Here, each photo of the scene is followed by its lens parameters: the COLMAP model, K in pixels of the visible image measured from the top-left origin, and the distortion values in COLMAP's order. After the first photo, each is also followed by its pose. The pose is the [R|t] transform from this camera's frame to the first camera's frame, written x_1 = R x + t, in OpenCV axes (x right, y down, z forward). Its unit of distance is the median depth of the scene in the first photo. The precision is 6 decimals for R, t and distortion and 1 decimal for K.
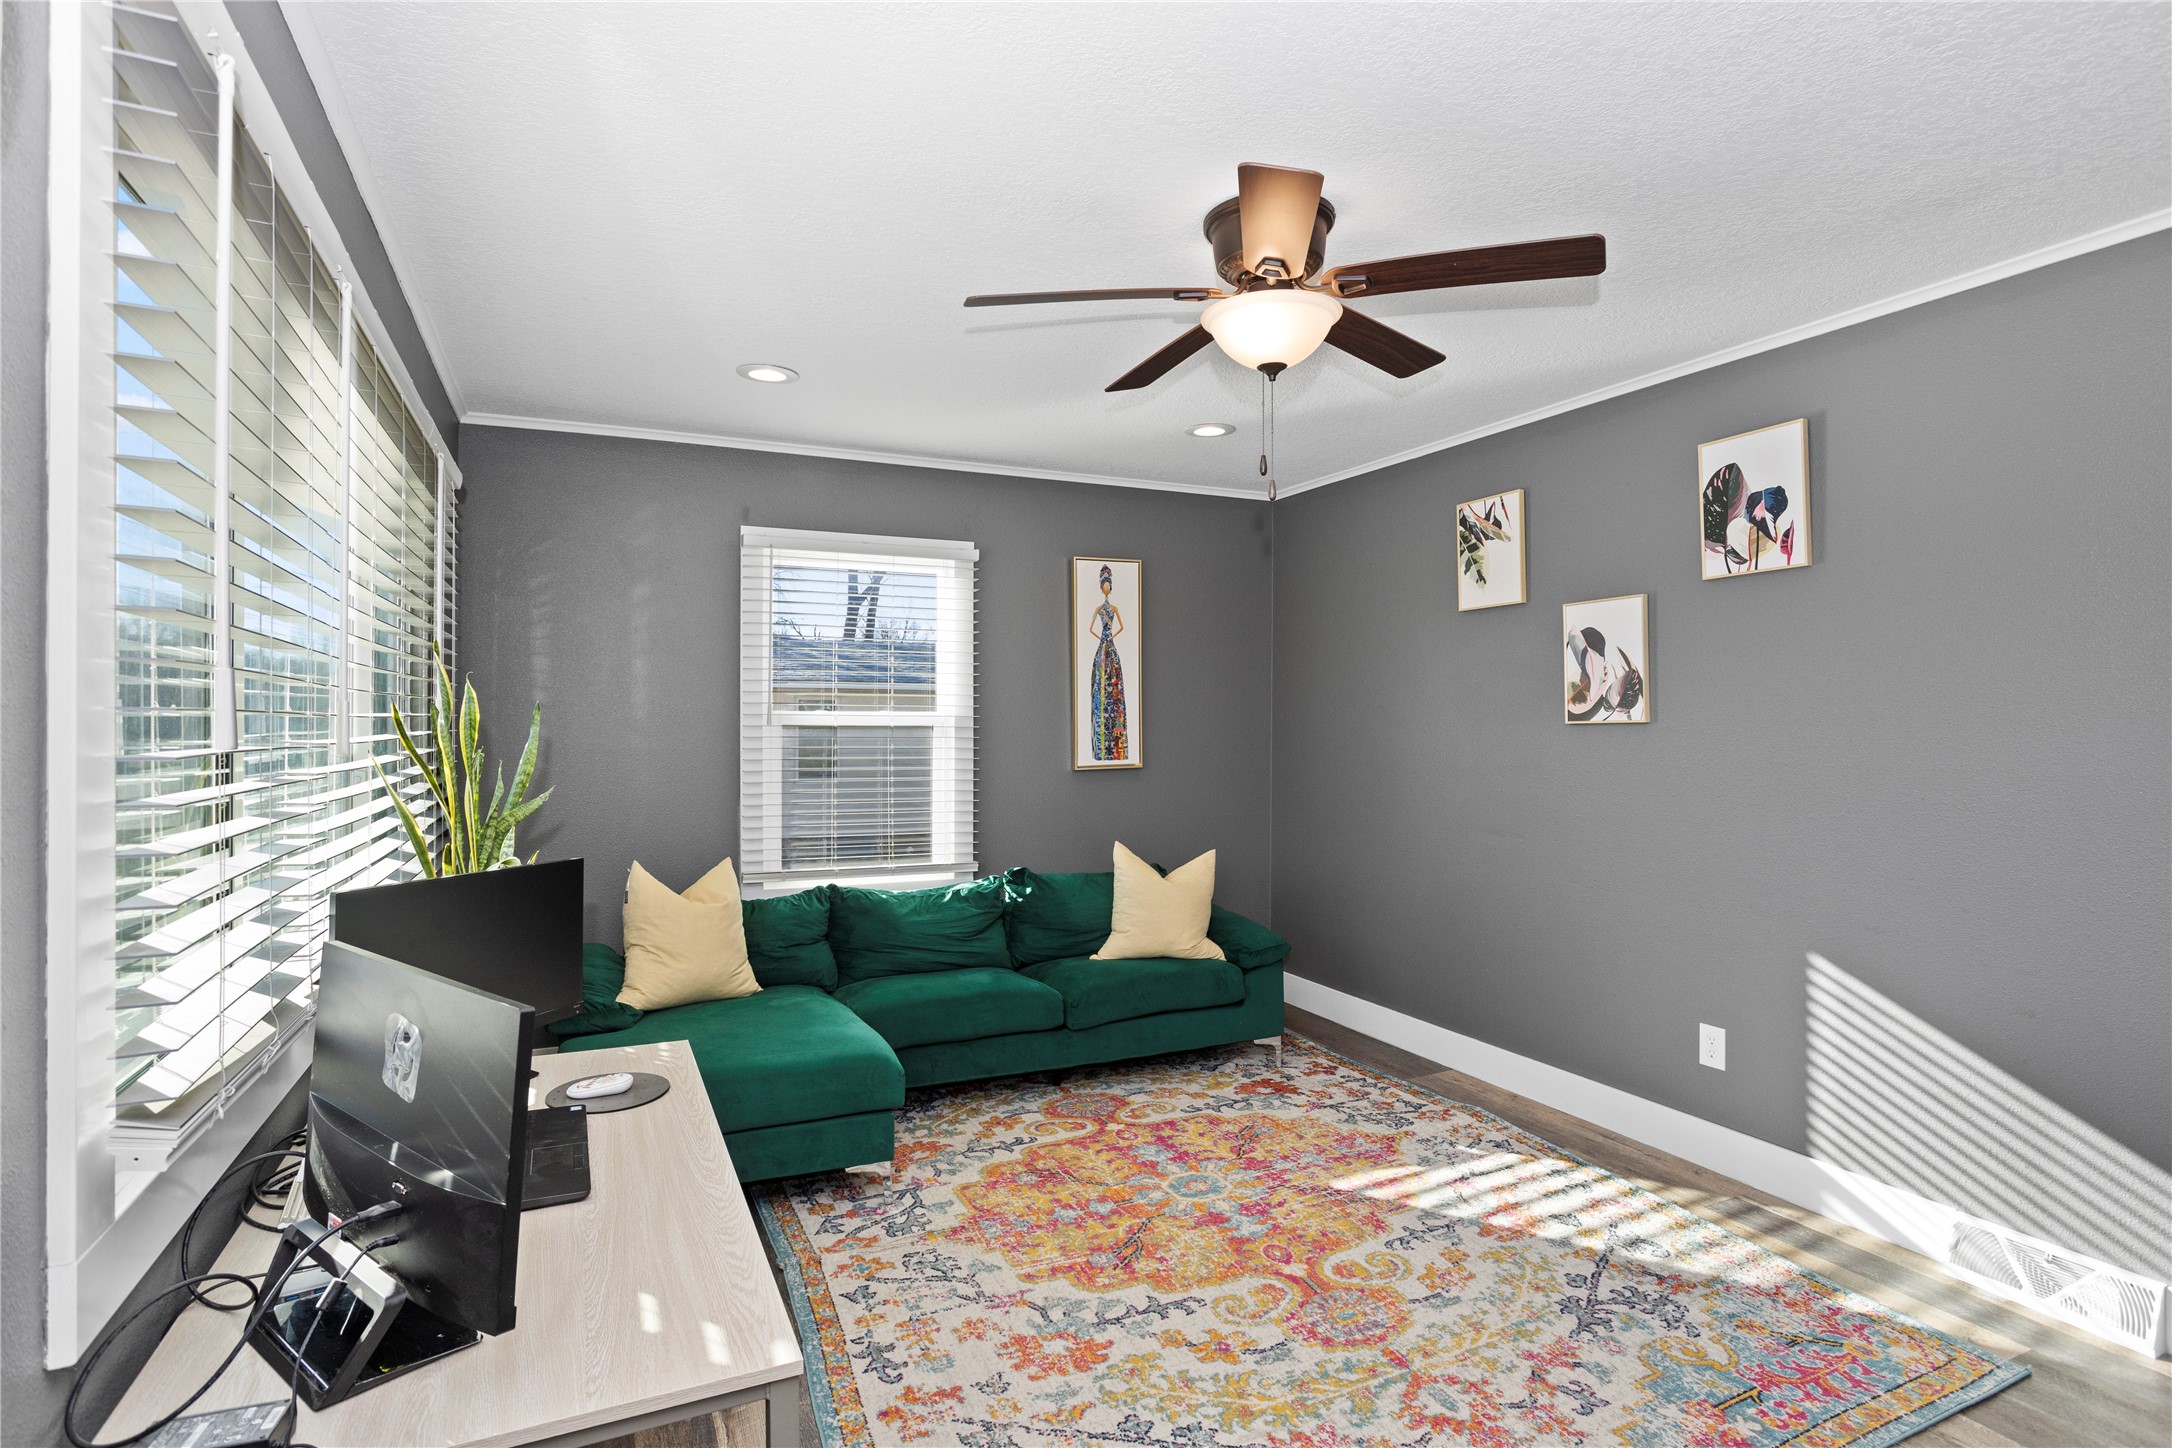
lens RADIAL K [[1083.4, 0, 1081.9], [0, 1083.4, 715.8], [0, 0, 1]] dist [-0.060210, 0.036295]
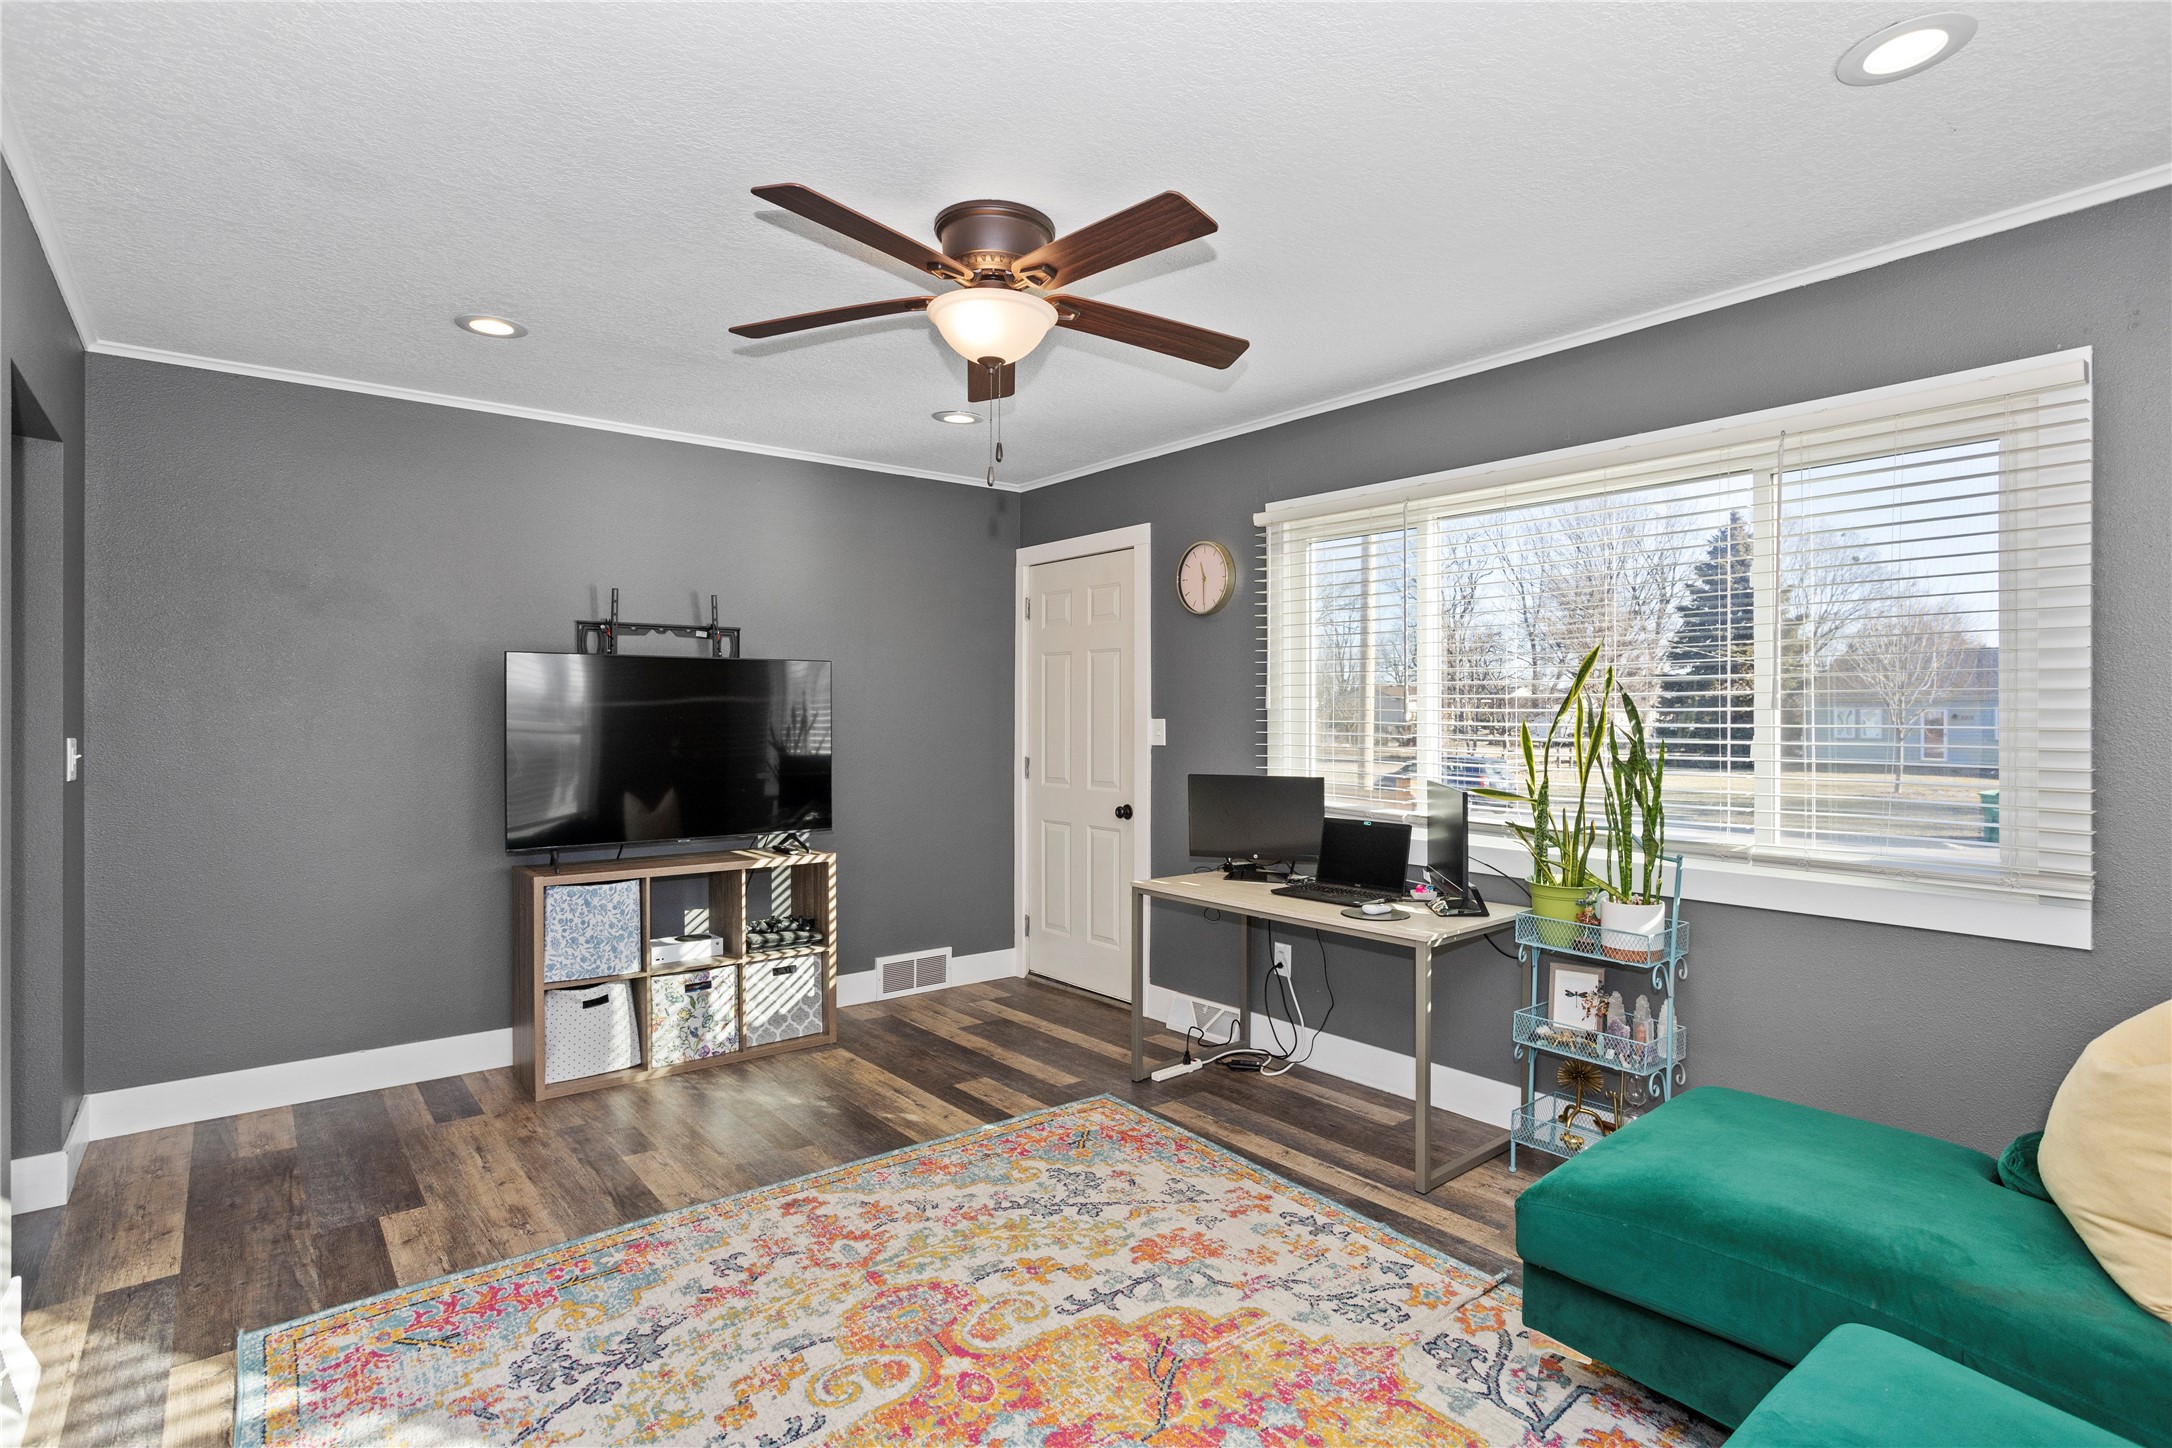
lens RADIAL K [[1083.4, 0, 1081.9], [0, 1083.4, 715.8], [0, 0, 1]] dist [-0.060210, 0.036295]
pose [[-0.972459, -0.001403, -0.233071, 0.245158], [-0.001825, 0.999997, 0.001594, 0.018835], [0.233068, 0.001976, -0.972458, 1.498985]]
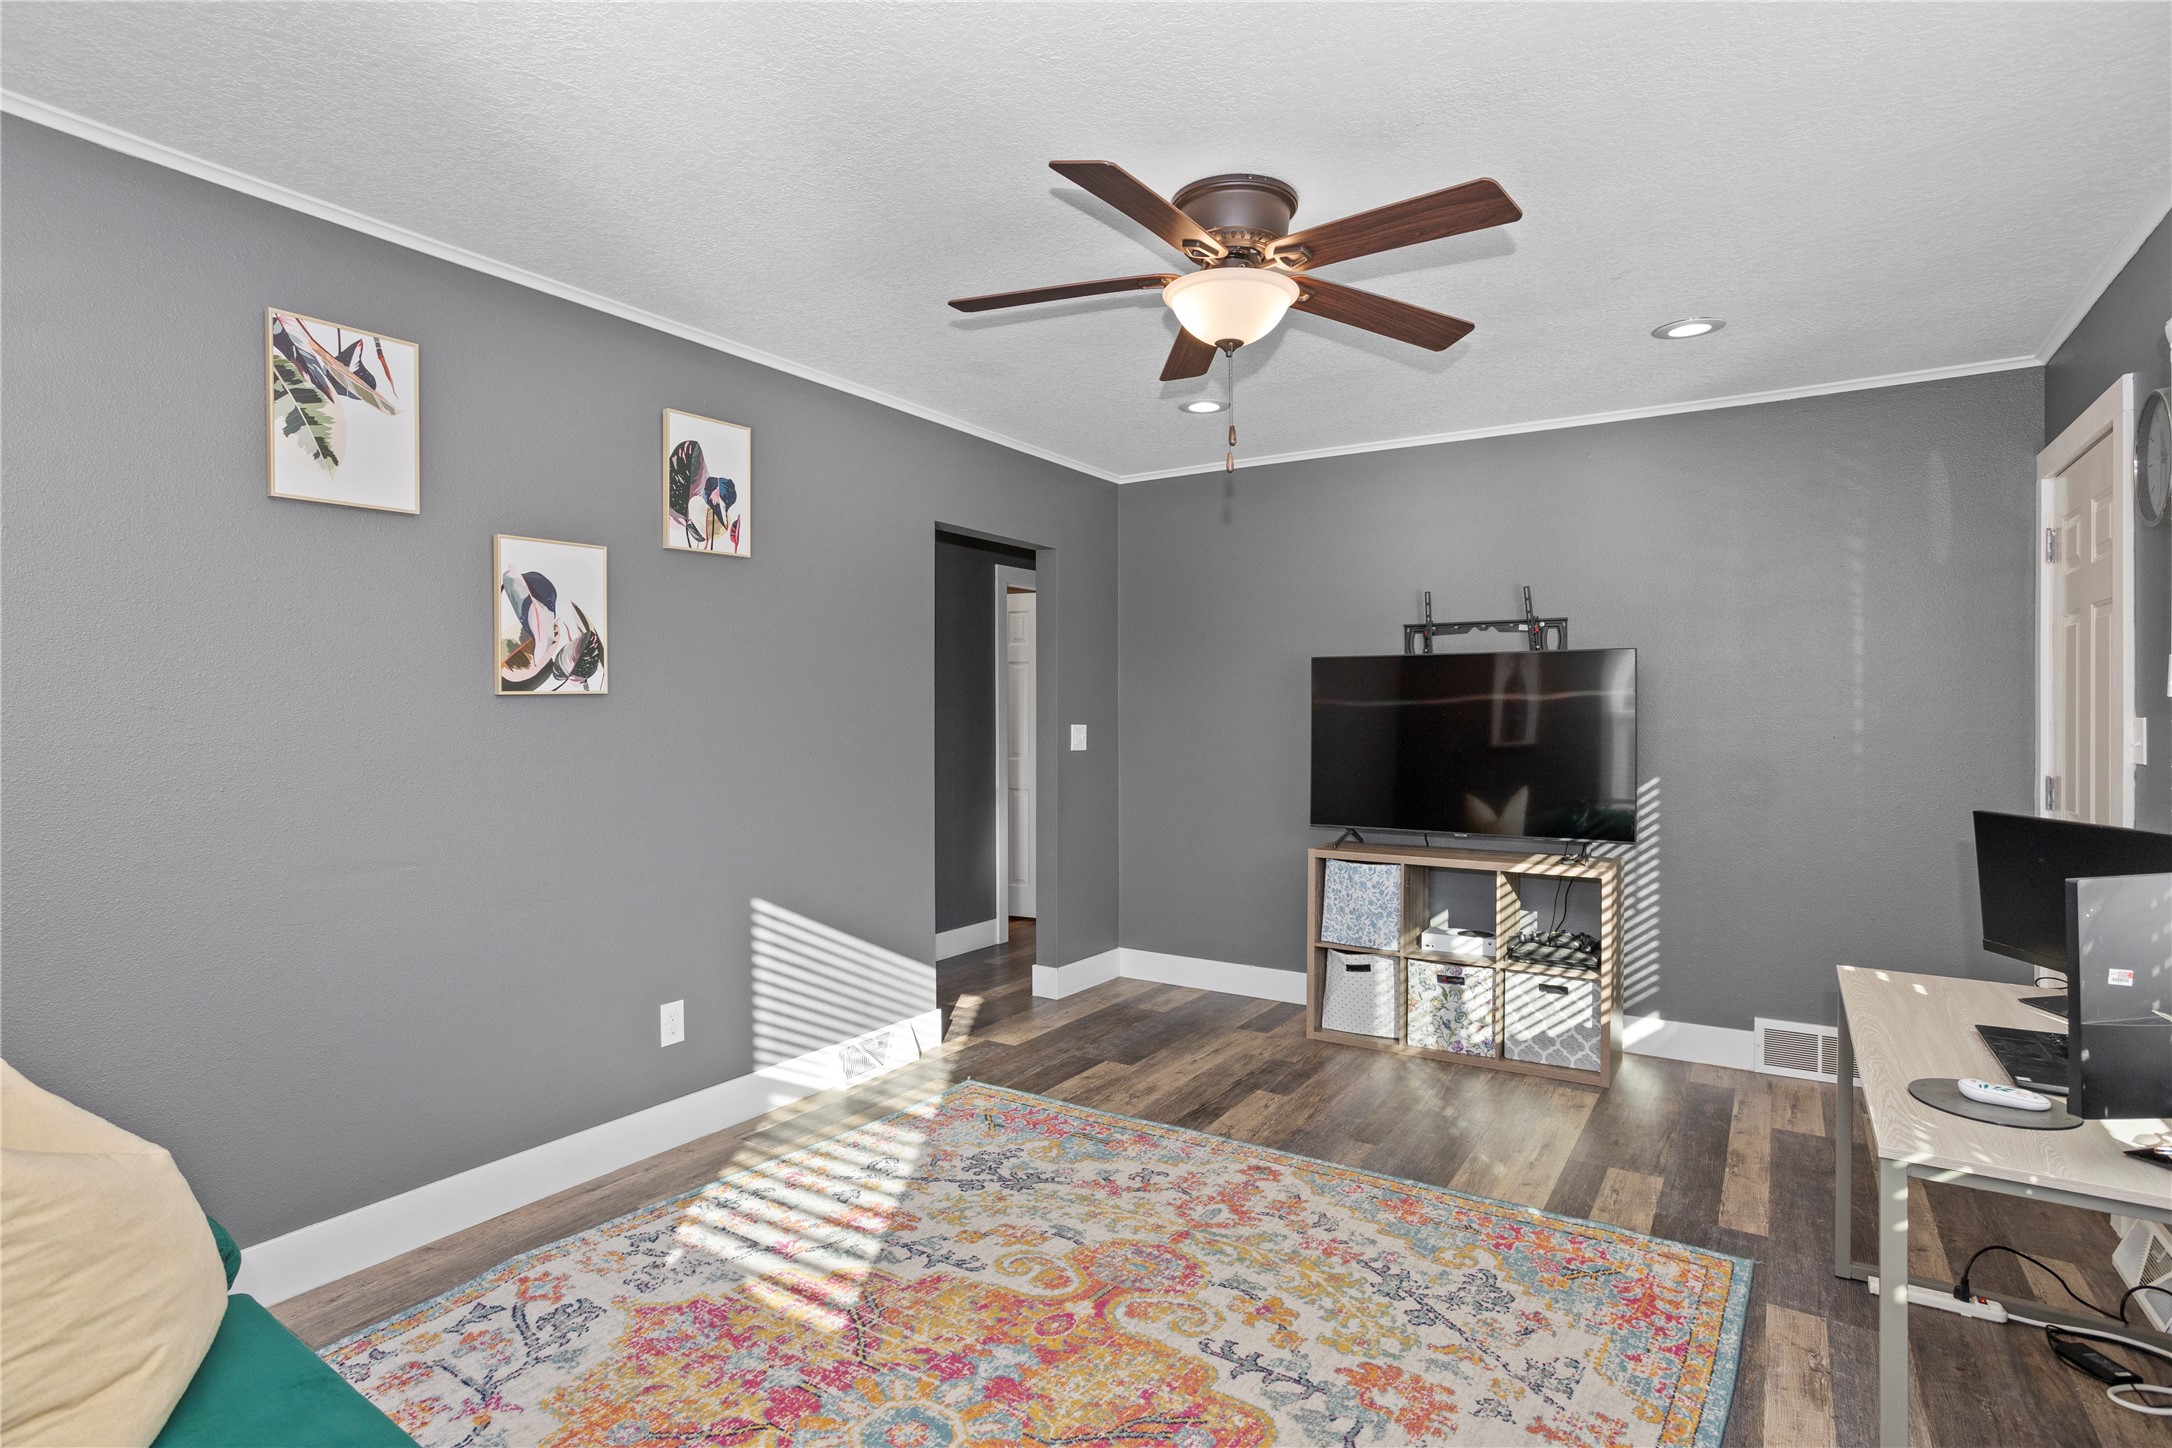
lens RADIAL K [[1083.4, 0, 1081.9], [0, 1083.4, 715.8], [0, 0, 1]] dist [-0.060210, 0.036295]
pose [[-0.524323, -0.005379, 0.851502, -0.455447], [-0.001019, 0.999983, 0.005689, 0.020019], [-0.851519, 0.002115, -0.524320, 1.210044]]
